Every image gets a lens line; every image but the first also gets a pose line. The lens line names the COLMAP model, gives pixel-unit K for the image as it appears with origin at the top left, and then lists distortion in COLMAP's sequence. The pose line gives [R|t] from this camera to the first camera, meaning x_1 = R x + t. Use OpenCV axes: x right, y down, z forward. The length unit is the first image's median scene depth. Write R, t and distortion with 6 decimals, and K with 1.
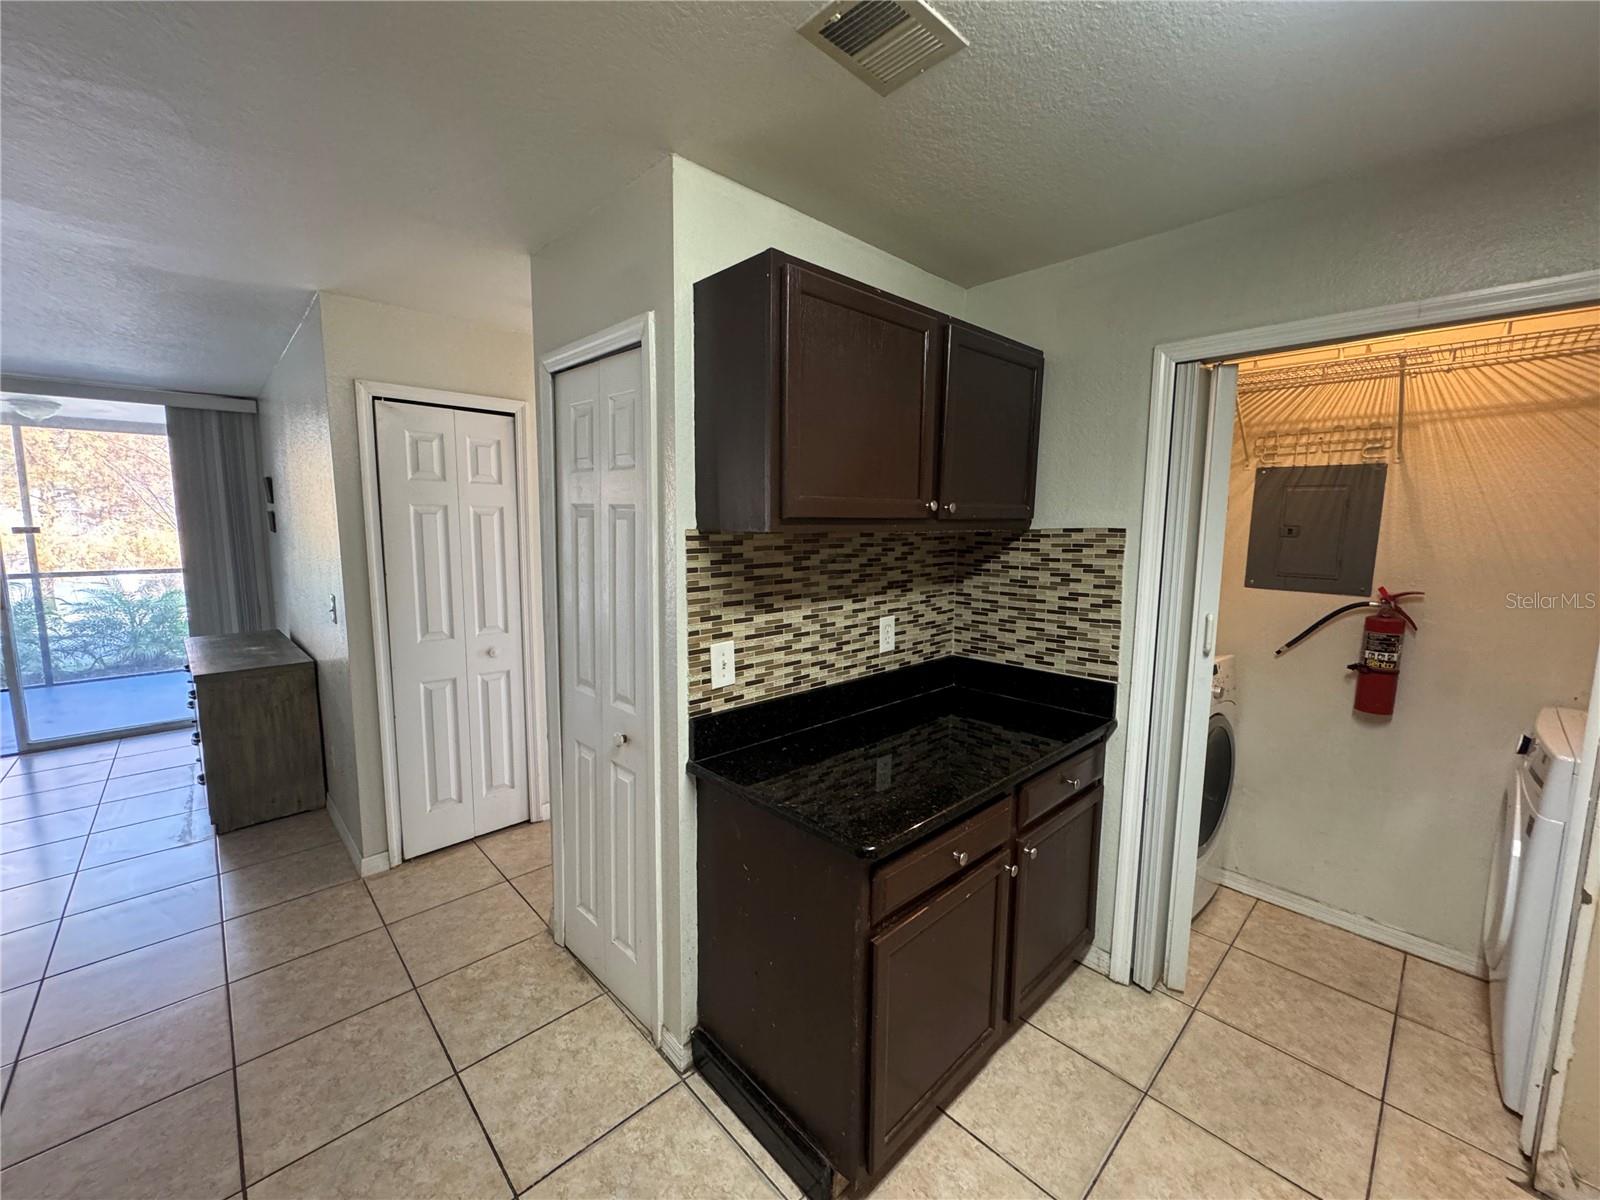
lens RADIAL K [[636.0, 0, 804.2], [0, 636.0, 595.0], [0, 0, 1]] dist [-0.001235, -0.000061]
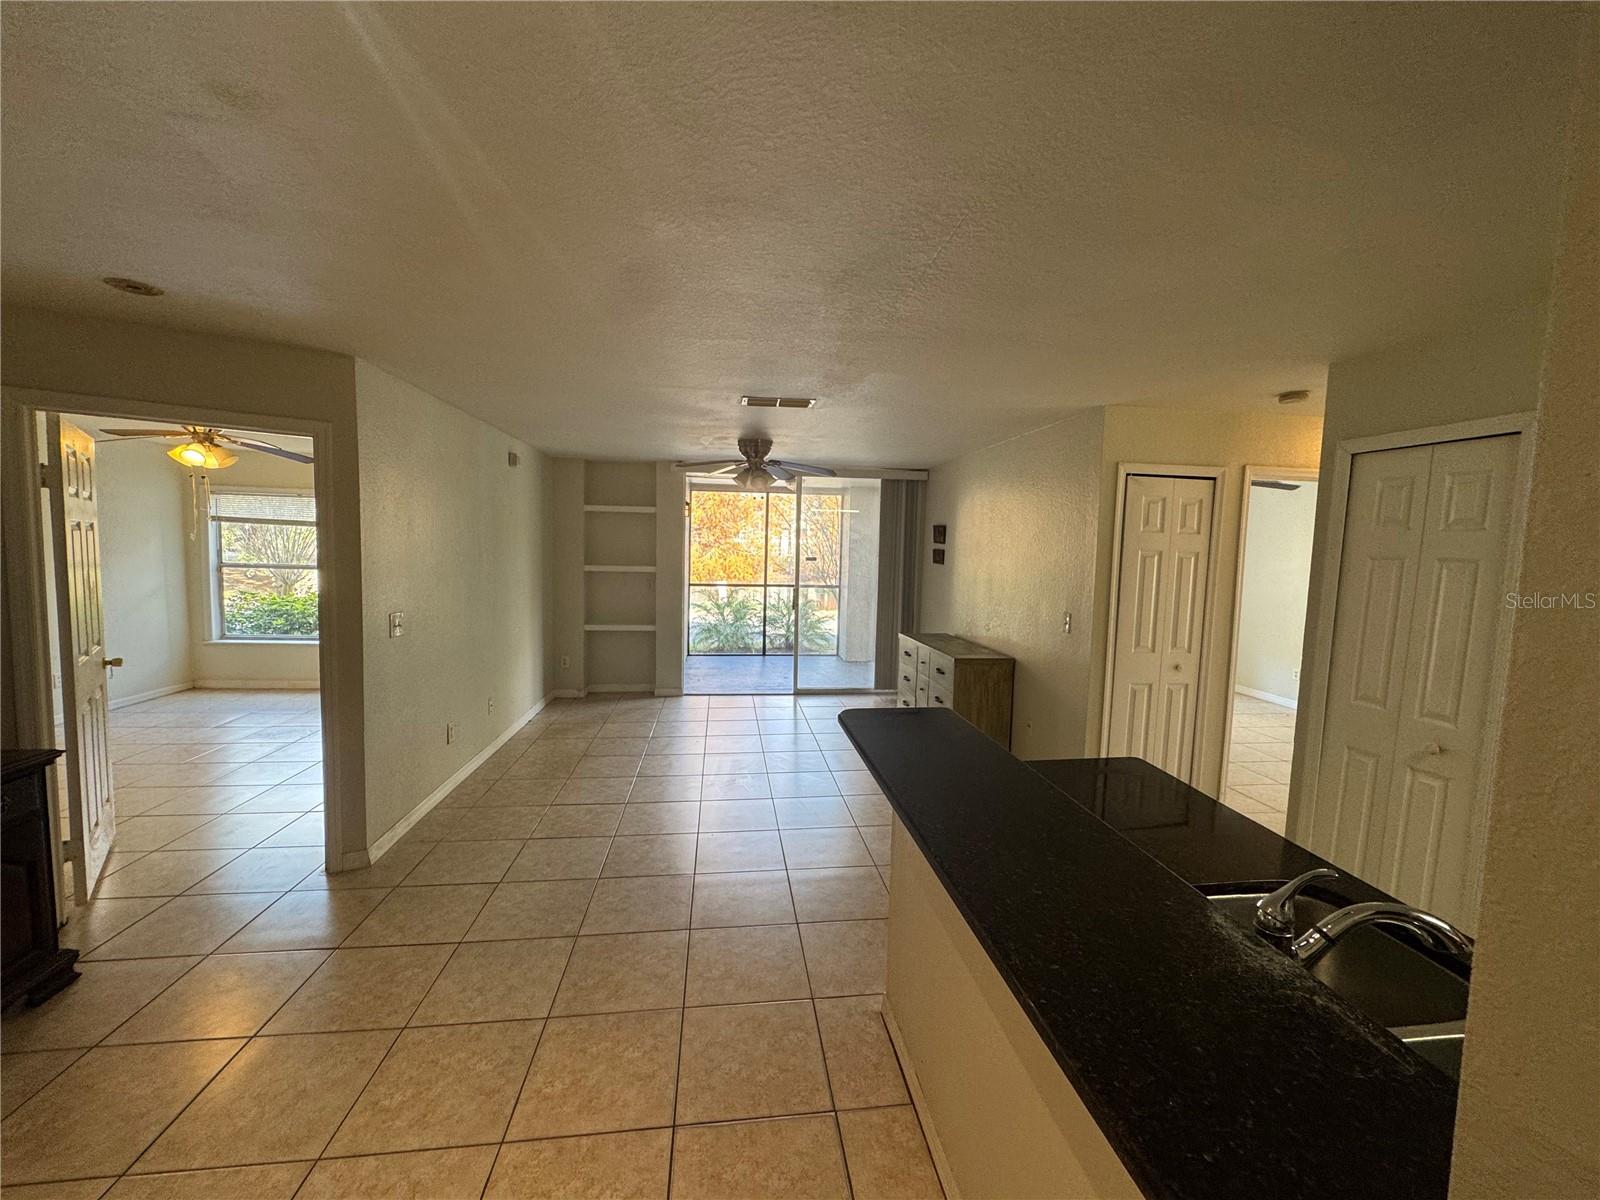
lens RADIAL K [[636.0, 0, 801.8], [0, 636.0, 602.7], [0, 0, 1]] dist [-0.001235, -0.000061]
pose [[0.803251, 0.064303, -0.592160, -0.582656], [-0.087276, 0.996132, -0.010217, 0.066434], [0.589212, 0.059888, 0.805756, -0.752399]]
